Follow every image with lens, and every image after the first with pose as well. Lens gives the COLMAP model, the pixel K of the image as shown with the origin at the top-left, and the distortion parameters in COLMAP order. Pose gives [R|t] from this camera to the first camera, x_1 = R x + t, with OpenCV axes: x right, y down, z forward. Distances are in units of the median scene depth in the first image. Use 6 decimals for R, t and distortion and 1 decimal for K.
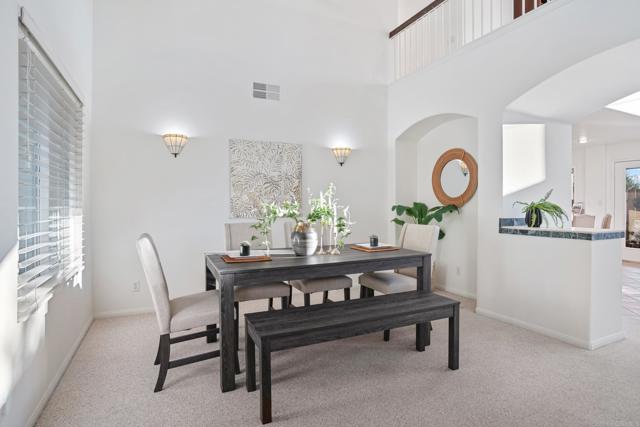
lens RADIAL K [[336.4, 0, 317.0], [0, 336.4, 213.0], [0, 0, 1]] dist [-0.057605, 0.000375]
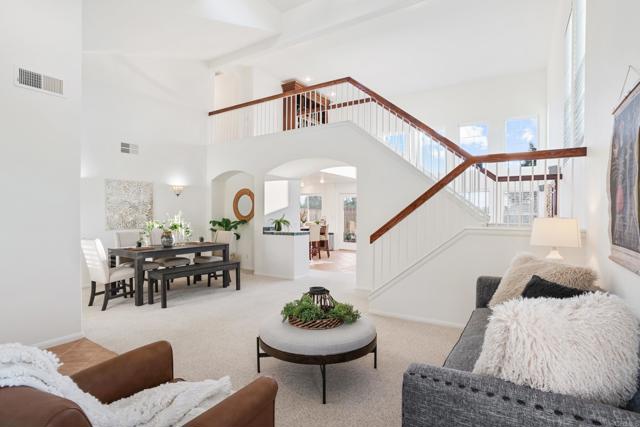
lens RADIAL K [[336.4, 0, 317.0], [0, 336.4, 213.0], [0, 0, 1]] dist [-0.057605, 0.000375]
pose [[0.856459, 0.004110, 0.516198, -0.224275], [0.011178, 0.999586, -0.026506, -0.011261], [-0.516093, 0.028472, 0.856059, -0.889908]]
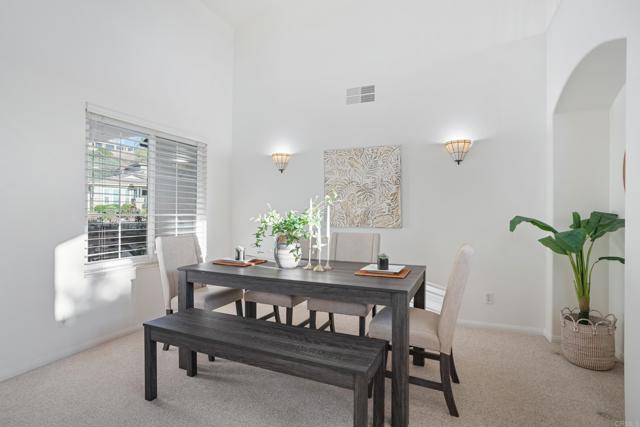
lens RADIAL K [[334.6, 0, 320.0], [0, 334.6, 213.5], [0, 0, 1]] dist [-0.004752, -0.000254]
pose [[0.640337, 0.010786, -0.768018, 0.567393], [-0.024324, 0.999685, -0.006241, -0.018792], [0.767709, 0.022678, 0.640398, 0.341750]]
